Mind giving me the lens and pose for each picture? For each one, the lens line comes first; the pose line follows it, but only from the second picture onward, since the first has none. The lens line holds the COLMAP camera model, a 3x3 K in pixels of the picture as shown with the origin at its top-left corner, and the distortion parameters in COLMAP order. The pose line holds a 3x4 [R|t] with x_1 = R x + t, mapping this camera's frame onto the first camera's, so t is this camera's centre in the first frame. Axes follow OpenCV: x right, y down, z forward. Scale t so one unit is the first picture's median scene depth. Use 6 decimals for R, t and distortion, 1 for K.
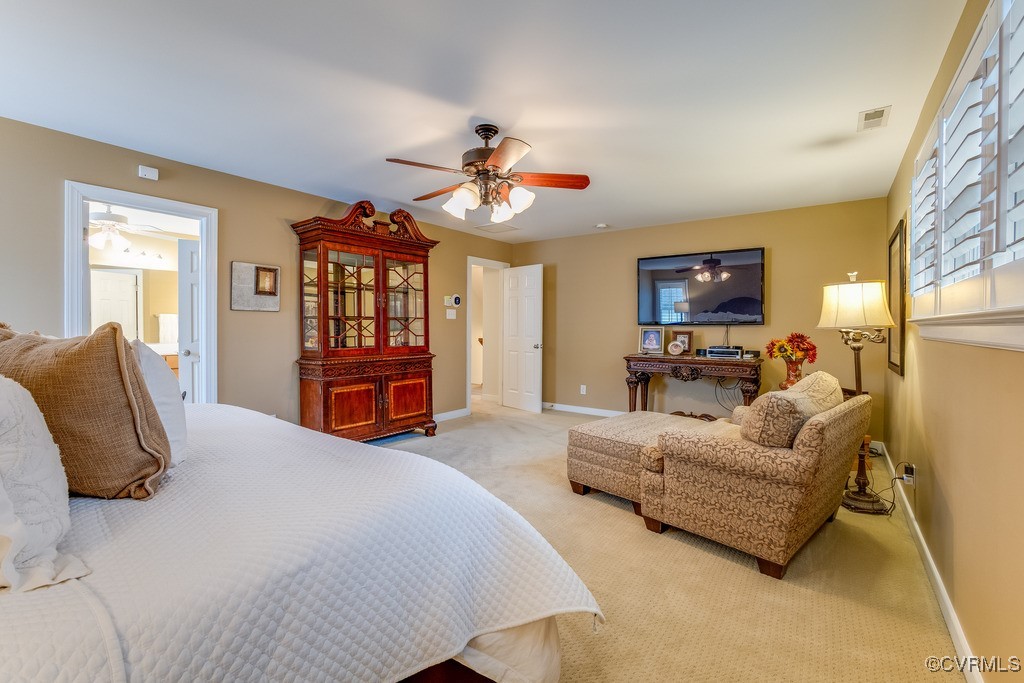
lens RADIAL K [[442.3, 0, 510.2], [0, 442.3, 328.3], [0, 0, 1]] dist [-0.034857, 0.000019]
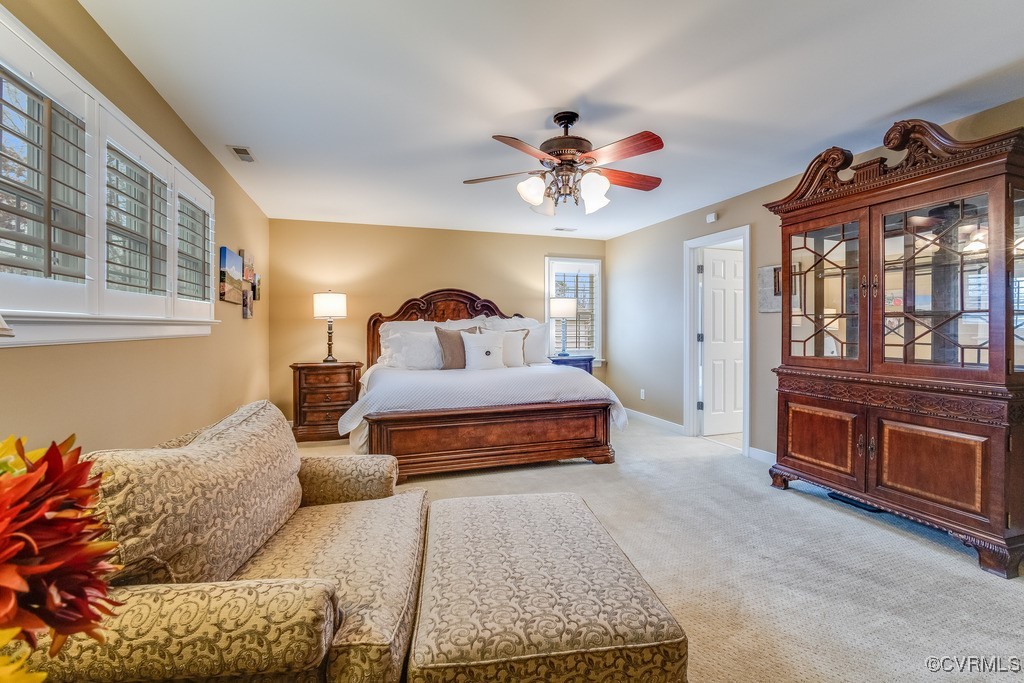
lens RADIAL K [[442.3, 0, 510.2], [0, 442.3, 328.3], [0, 0, 1]] dist [-0.034857, 0.000019]
pose [[-0.574305, -0.001196, -0.818640, 0.517042], [-0.002702, 0.999996, 0.000434, -0.002173], [0.818637, 0.002461, -0.574307, 0.955909]]
